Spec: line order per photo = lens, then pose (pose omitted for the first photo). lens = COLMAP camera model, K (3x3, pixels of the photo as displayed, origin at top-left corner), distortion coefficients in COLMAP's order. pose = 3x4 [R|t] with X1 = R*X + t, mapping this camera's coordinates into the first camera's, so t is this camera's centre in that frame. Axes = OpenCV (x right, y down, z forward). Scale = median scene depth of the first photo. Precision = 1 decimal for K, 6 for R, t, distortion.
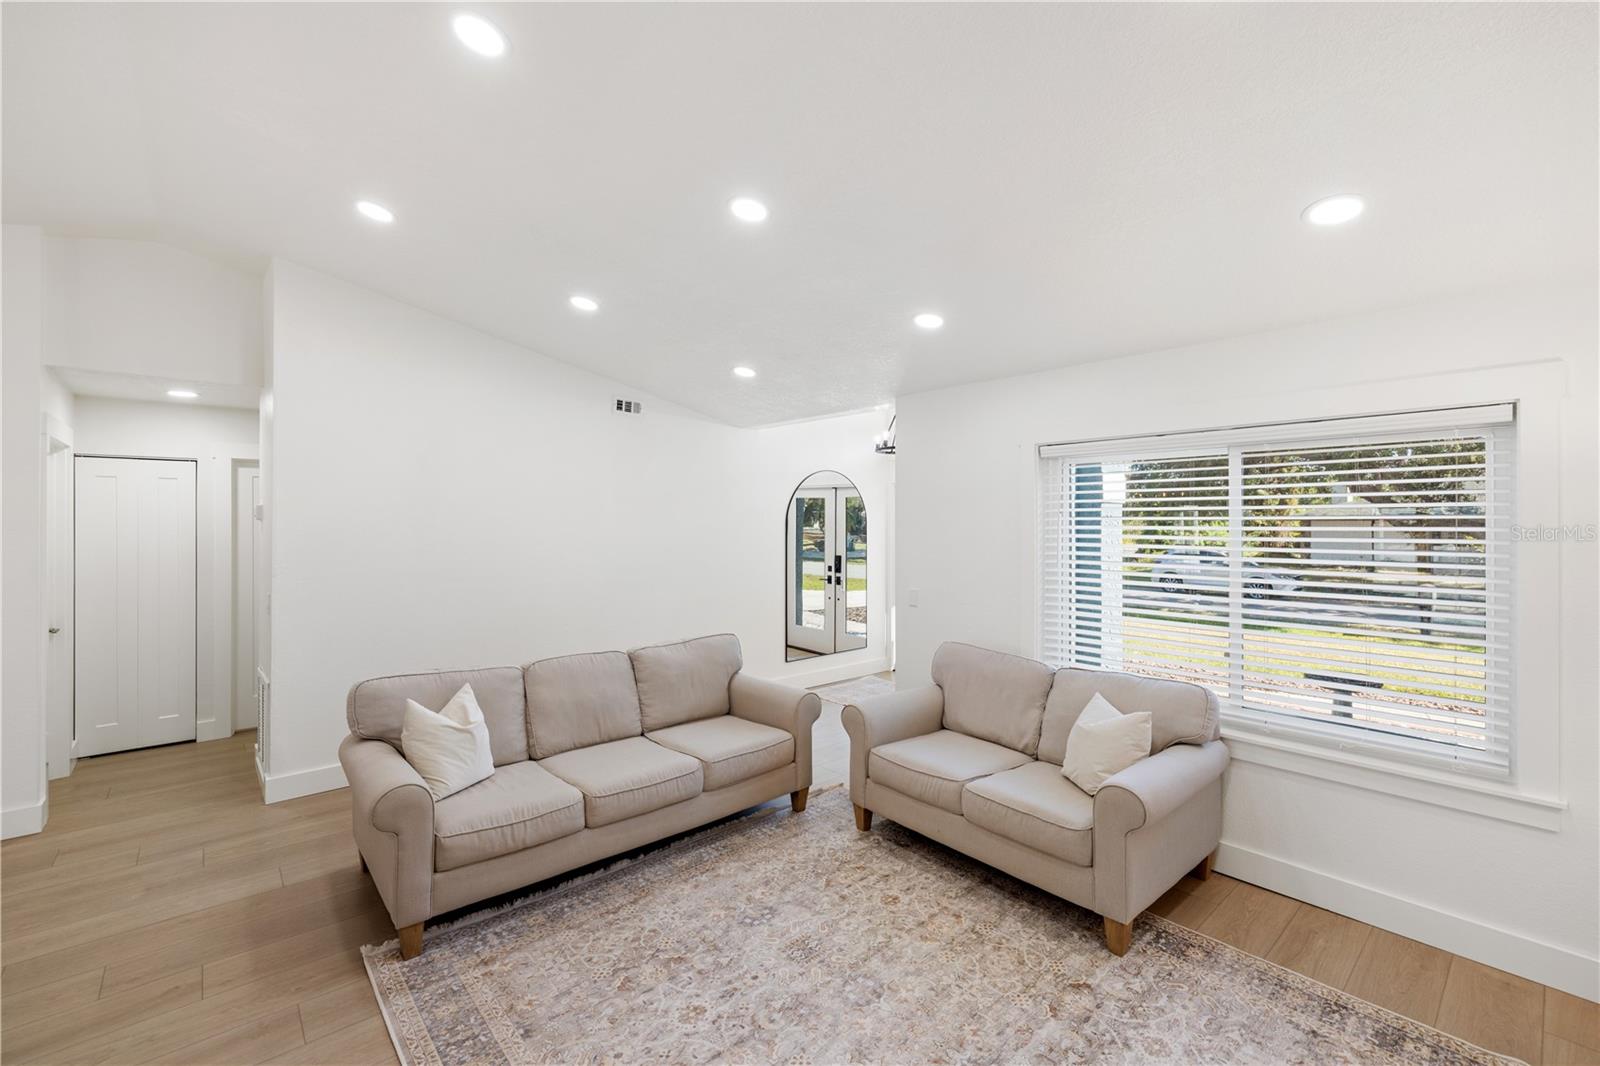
lens RADIAL K [[677.3, 0, 806.7], [0, 677.3, 519.7], [0, 0, 1]] dist [-0.001301, 0.000421]
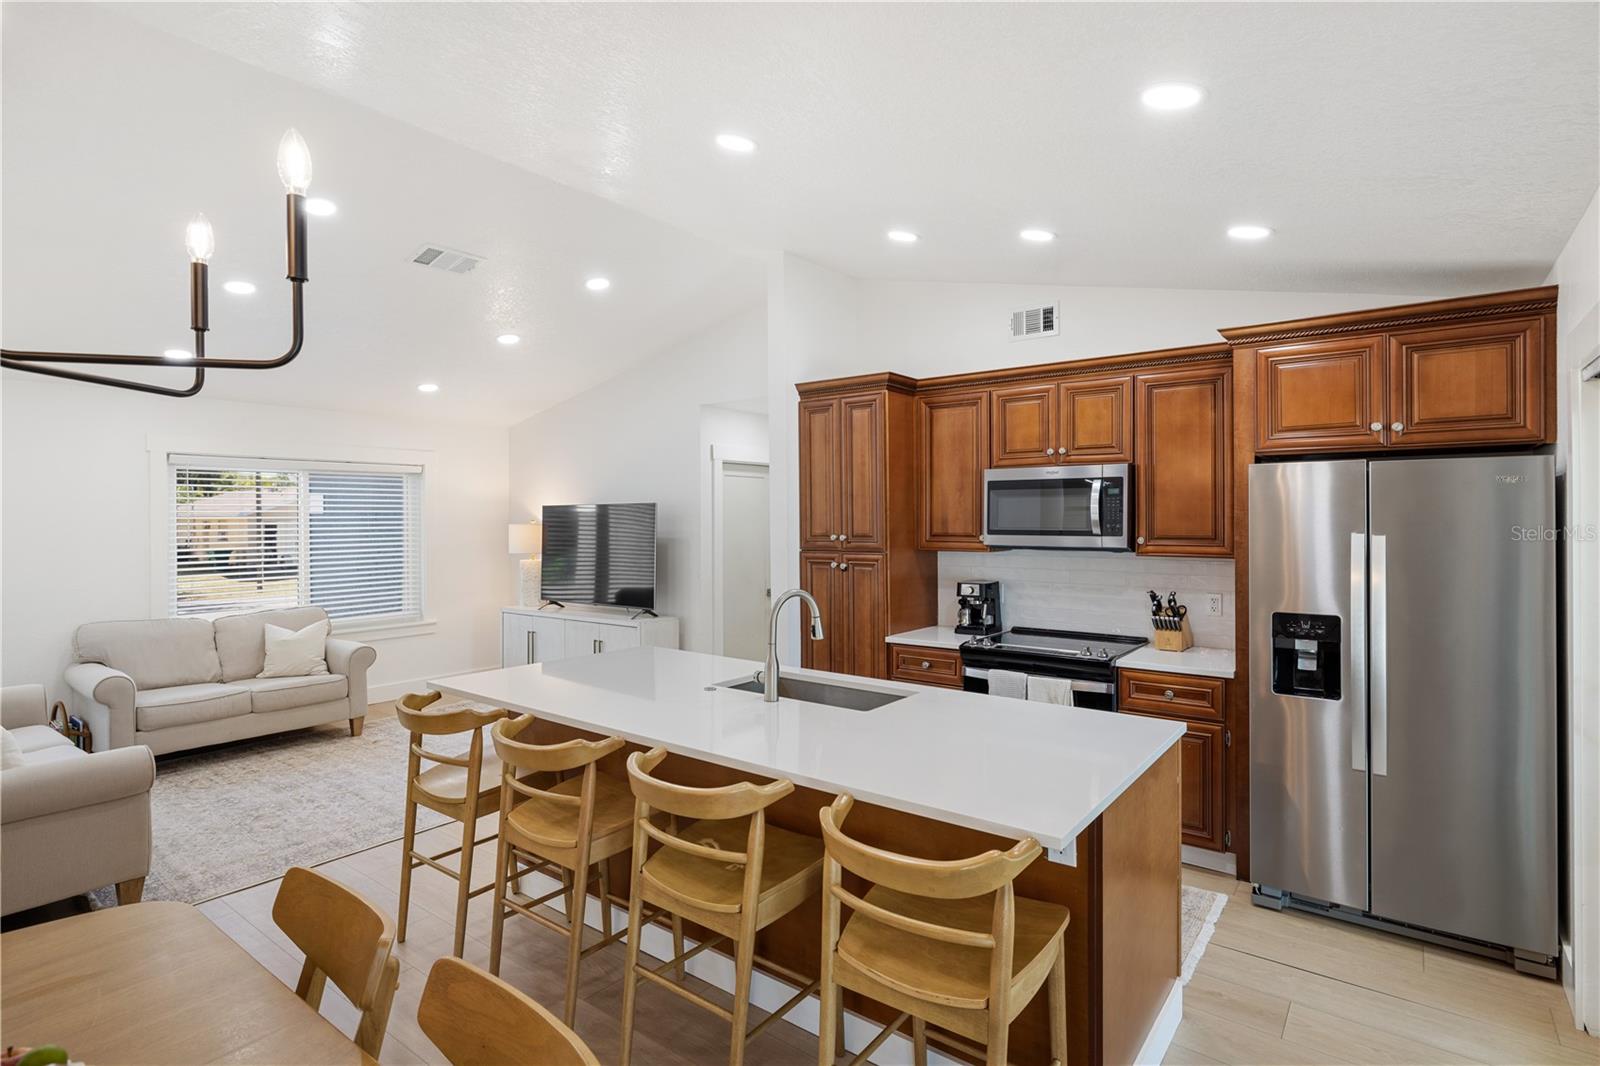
lens RADIAL K [[786.0, 0, 805.9], [0, 786.0, 519.1], [0, 0, 1]] dist [-0.011673, 0.001285]
pose [[-0.194782, -0.004320, 0.980837, -2.019721], [0.003461, 0.999981, 0.005091, 0.014866], [-0.980840, 0.004387, -0.194763, 0.180197]]
